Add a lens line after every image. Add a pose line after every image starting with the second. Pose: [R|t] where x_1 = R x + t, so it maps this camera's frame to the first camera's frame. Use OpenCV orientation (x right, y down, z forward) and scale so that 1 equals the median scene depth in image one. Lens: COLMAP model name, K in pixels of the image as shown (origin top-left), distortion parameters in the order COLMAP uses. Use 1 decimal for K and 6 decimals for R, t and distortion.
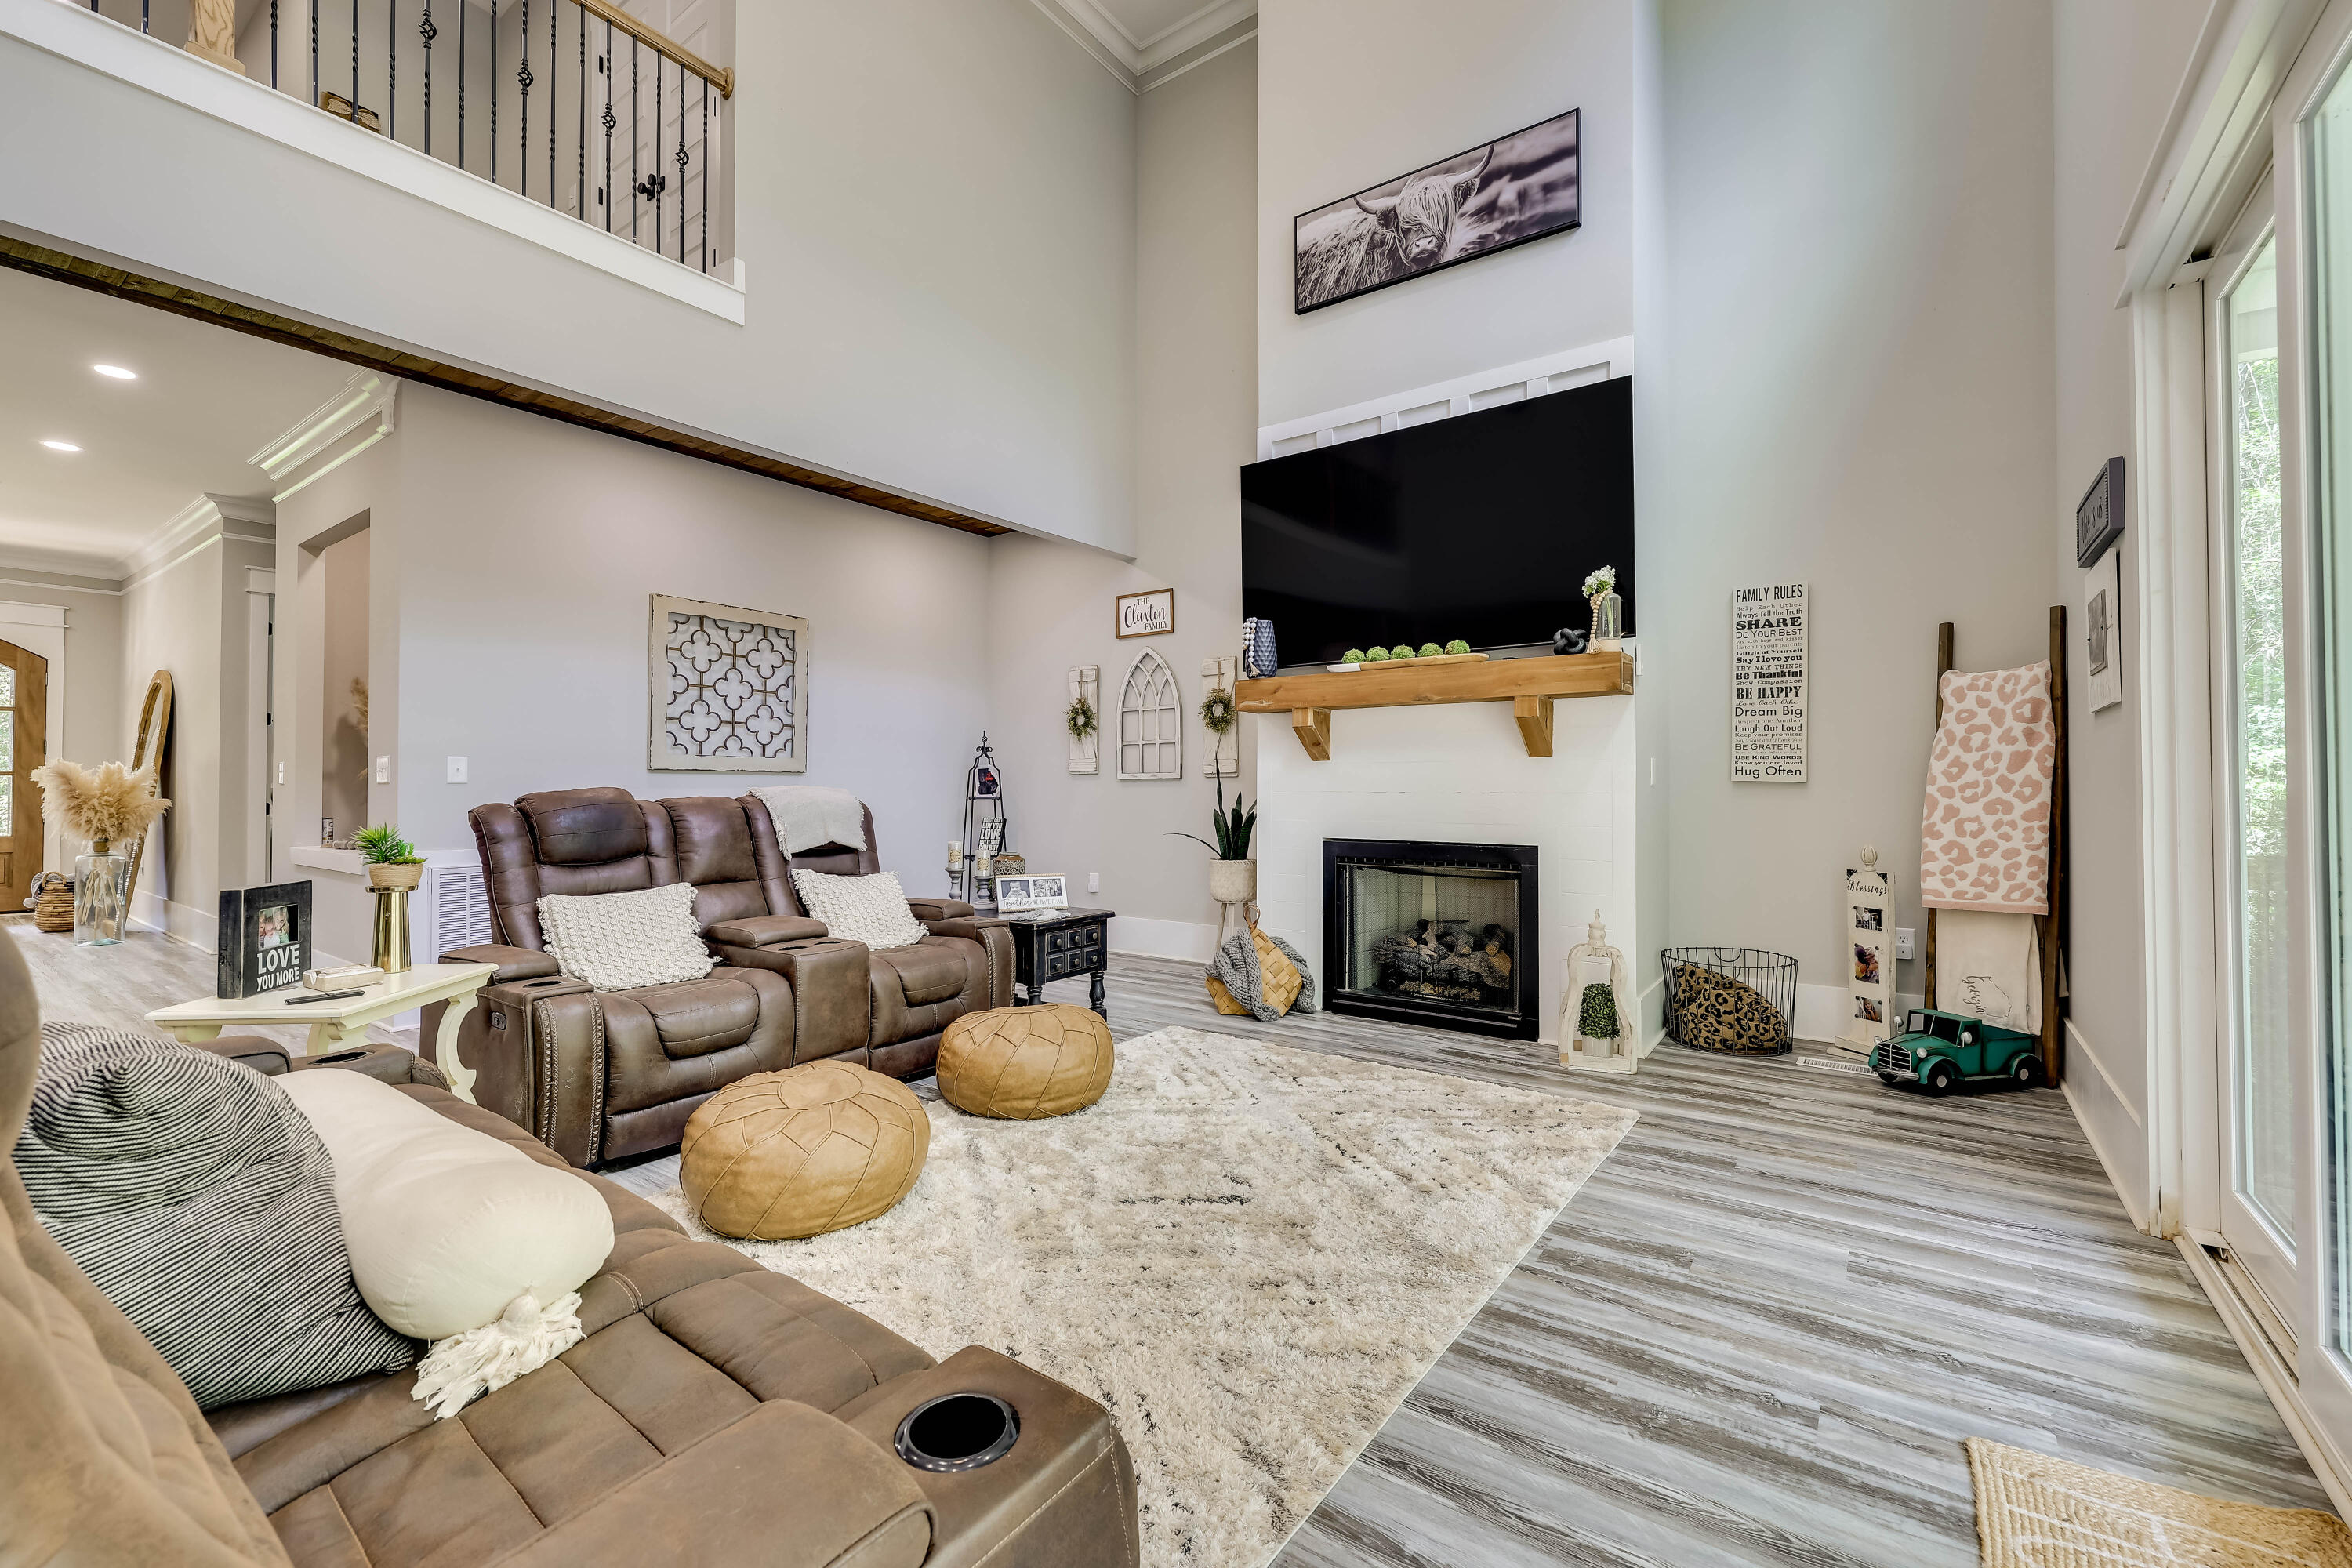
lens RADIAL K [[991.0, 0, 1177.2], [0, 991.0, 765.5], [0, 0, 1]] dist [0.003162, -0.000327]
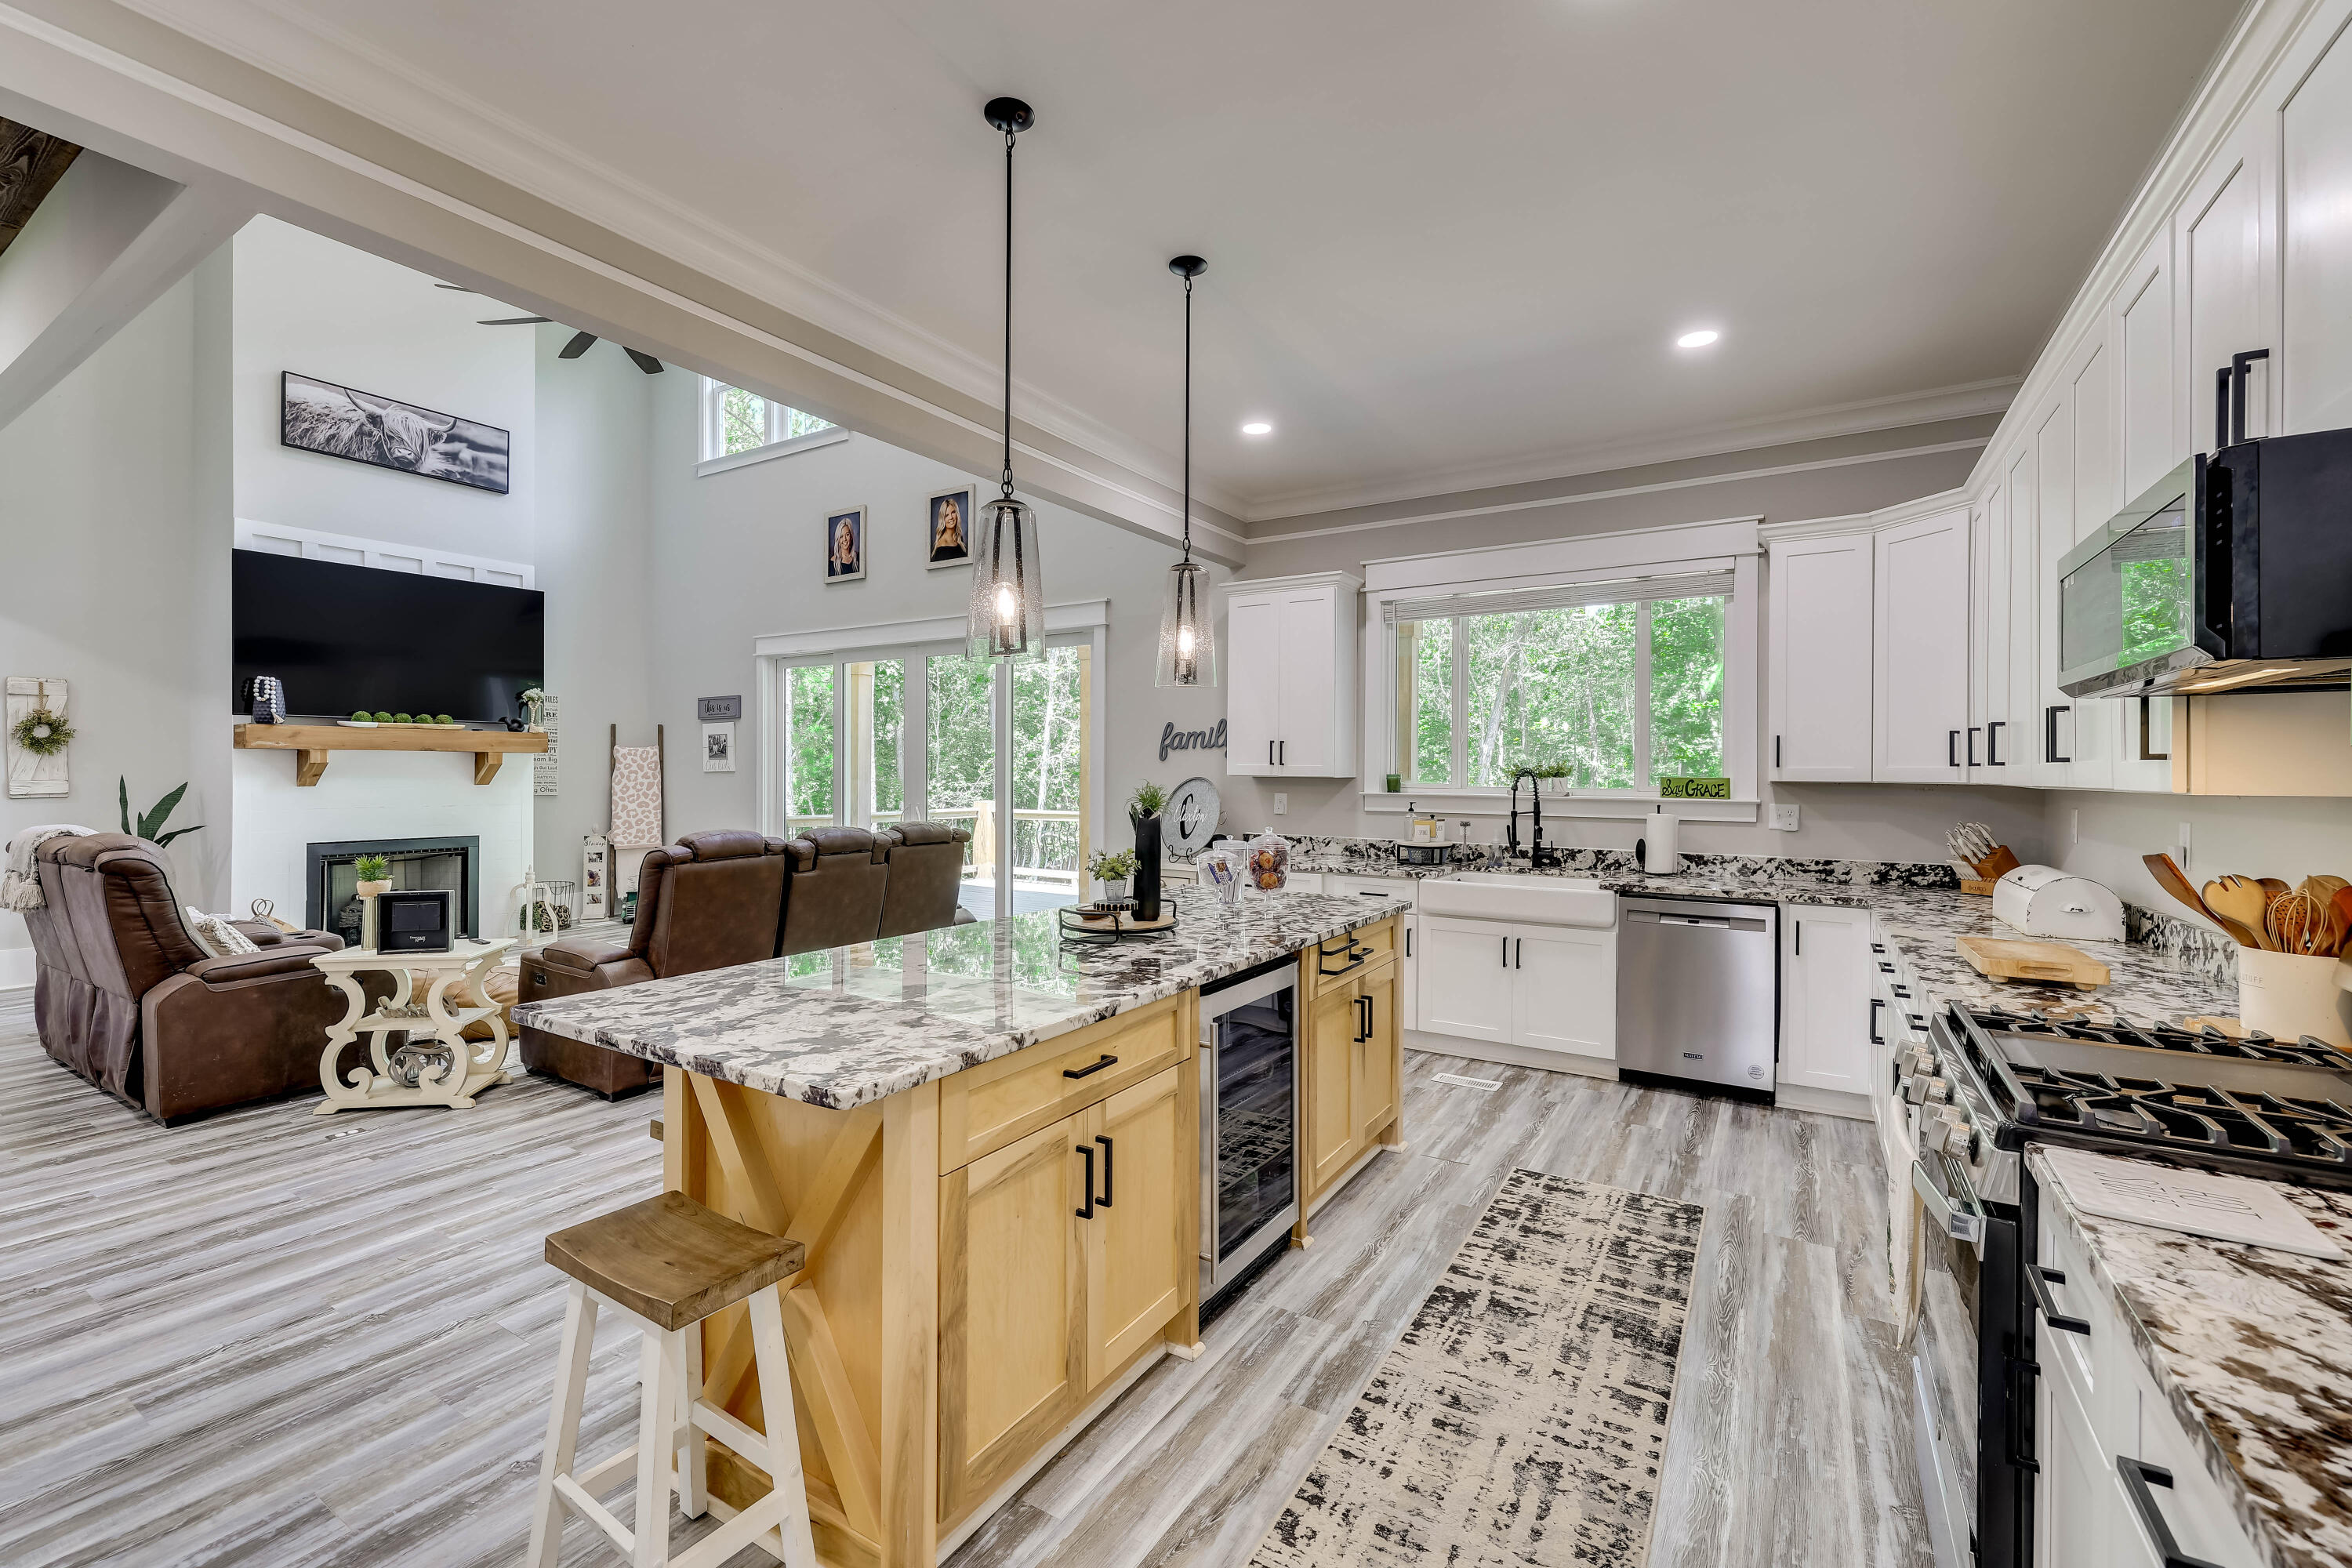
lens RADIAL K [[991.0, 0, 1170.8], [0, 991.0, 777.0], [0, 0, 1]] dist [0.003162, -0.000327]
pose [[-0.072426, 0.004665, 0.997363, -0.958440], [-0.010090, 0.999934, -0.005410, -0.014615], [-0.997323, -0.010455, -0.072374, -0.062591]]
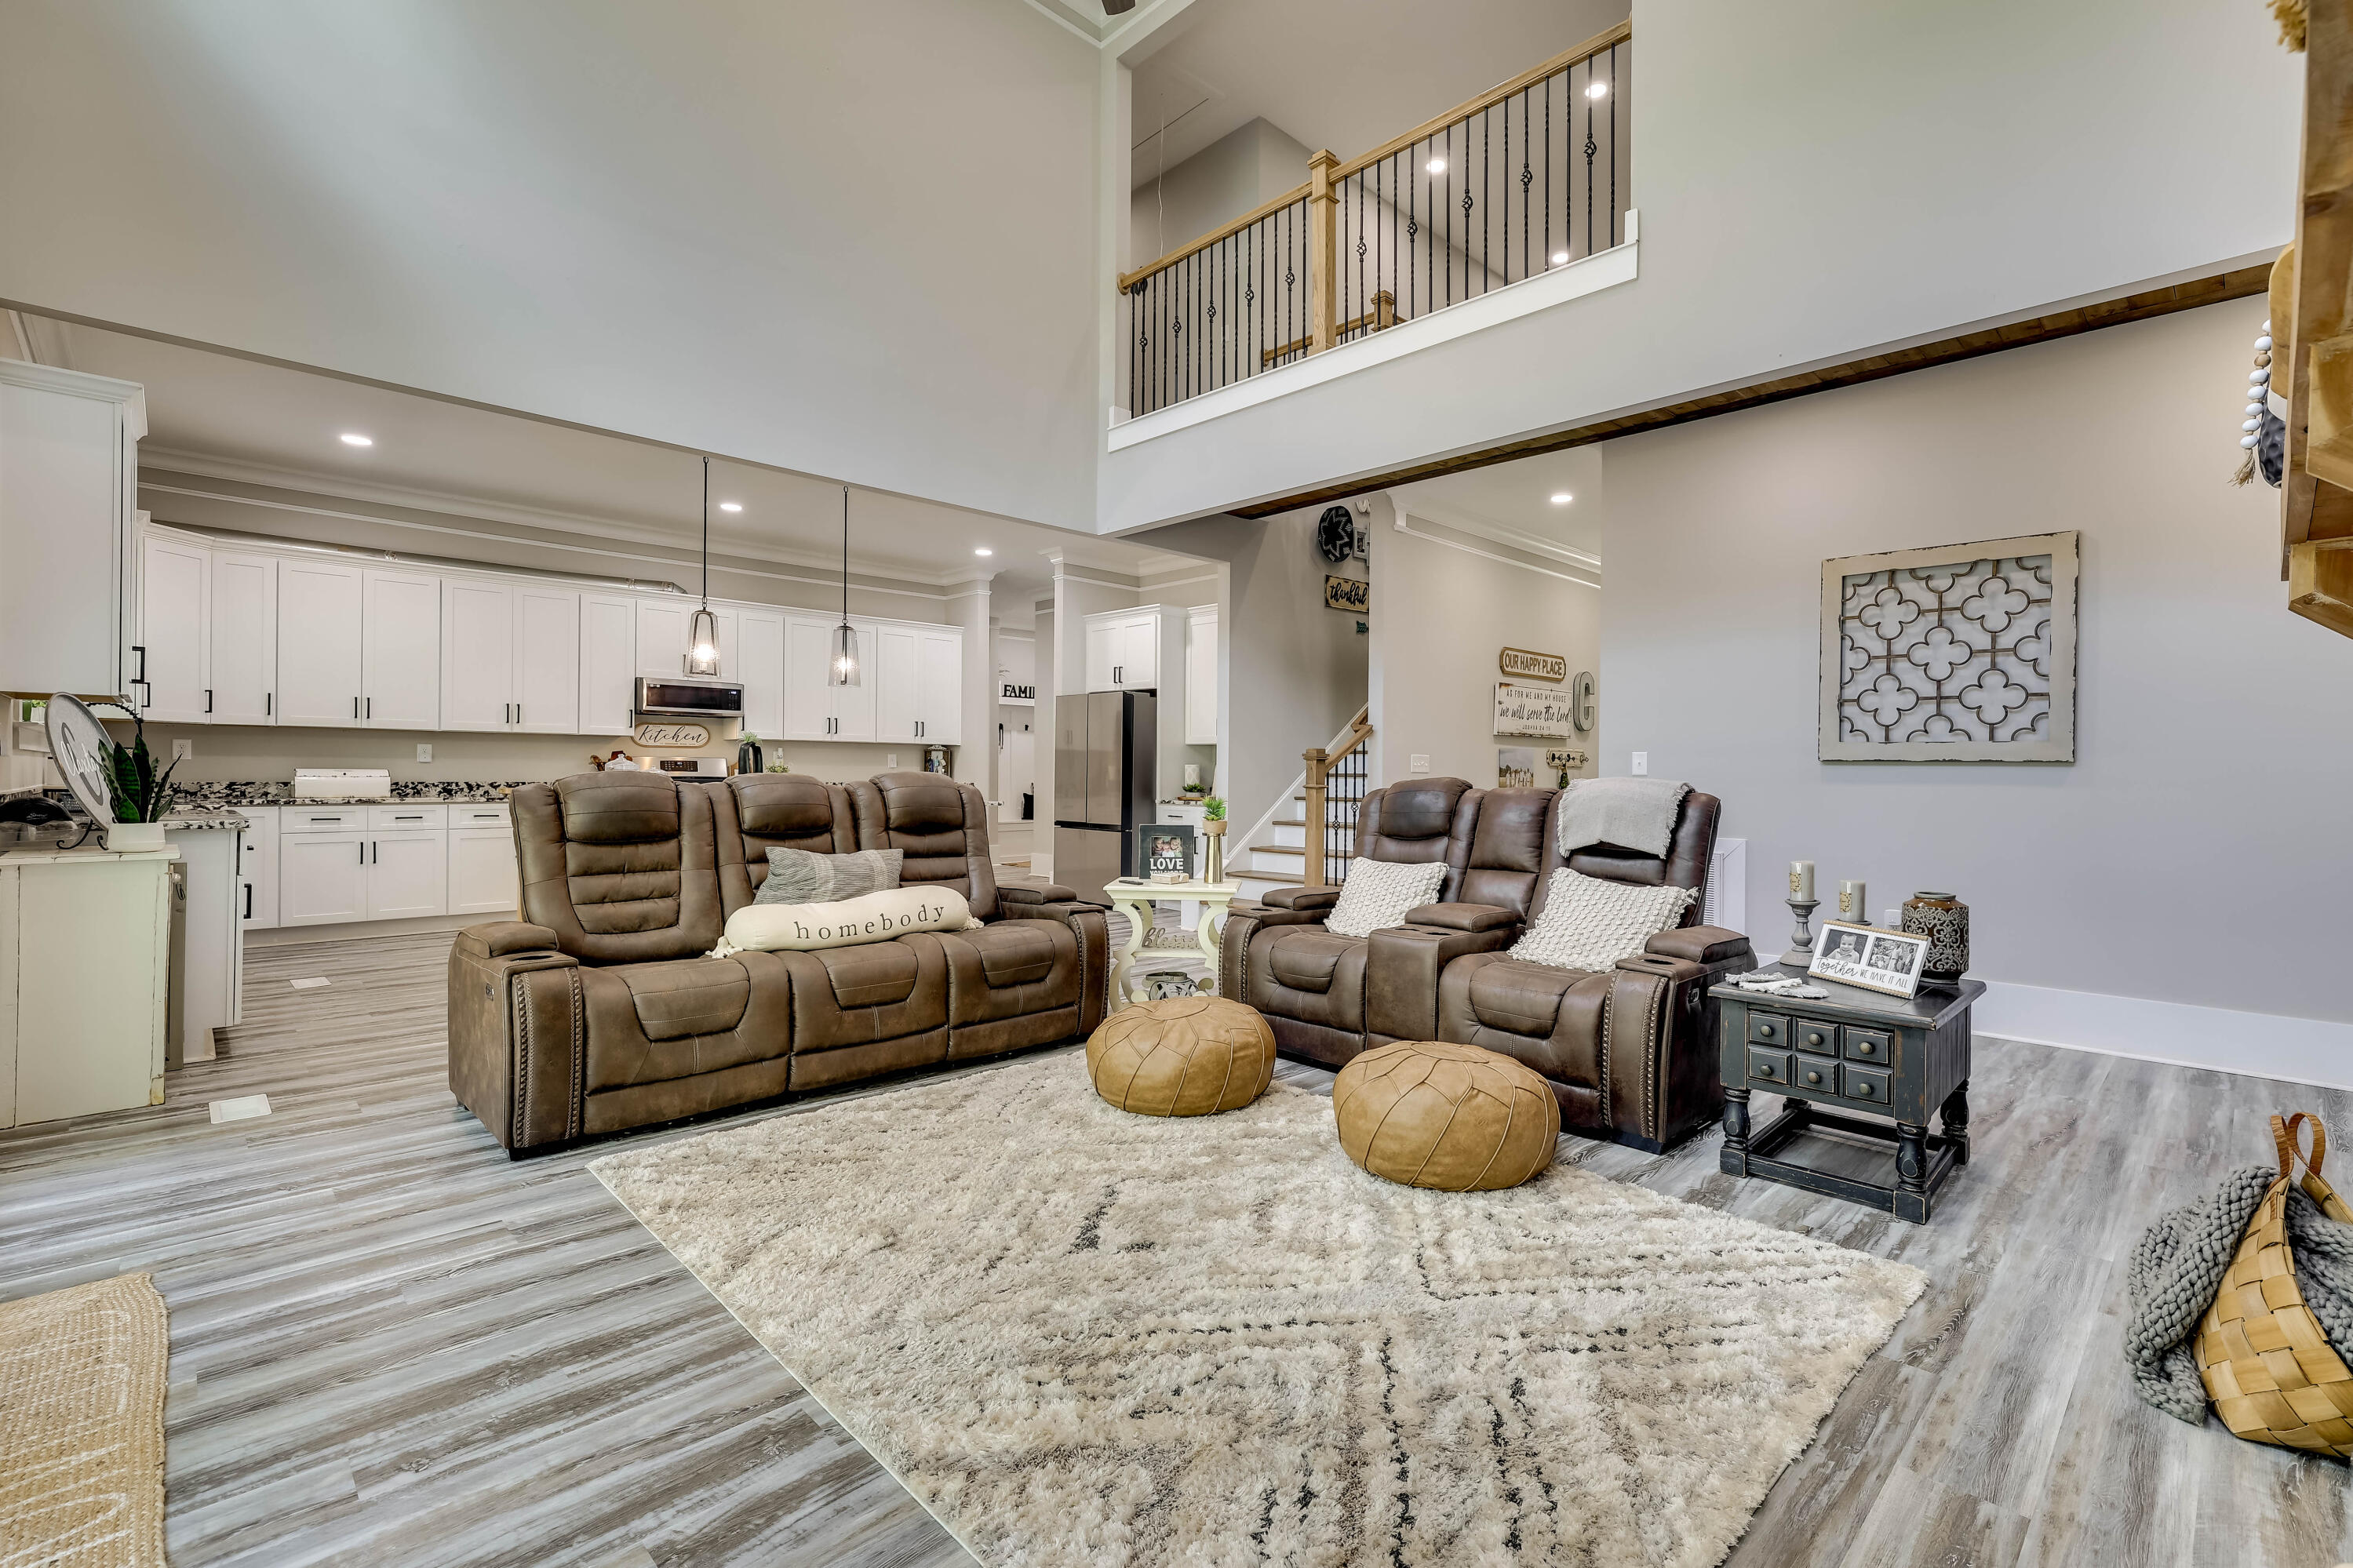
lens RADIAL K [[991.3, 0, 1171.7], [0, 991.3, 774.7], [0, 0, 1]] dist [0.003162, -0.000327]
pose [[-0.150959, -0.000191, -0.988540, 2.527329], [0.012282, 0.999922, -0.002068, 0.065321], [0.988464, -0.012453, -0.150945, 3.329208]]
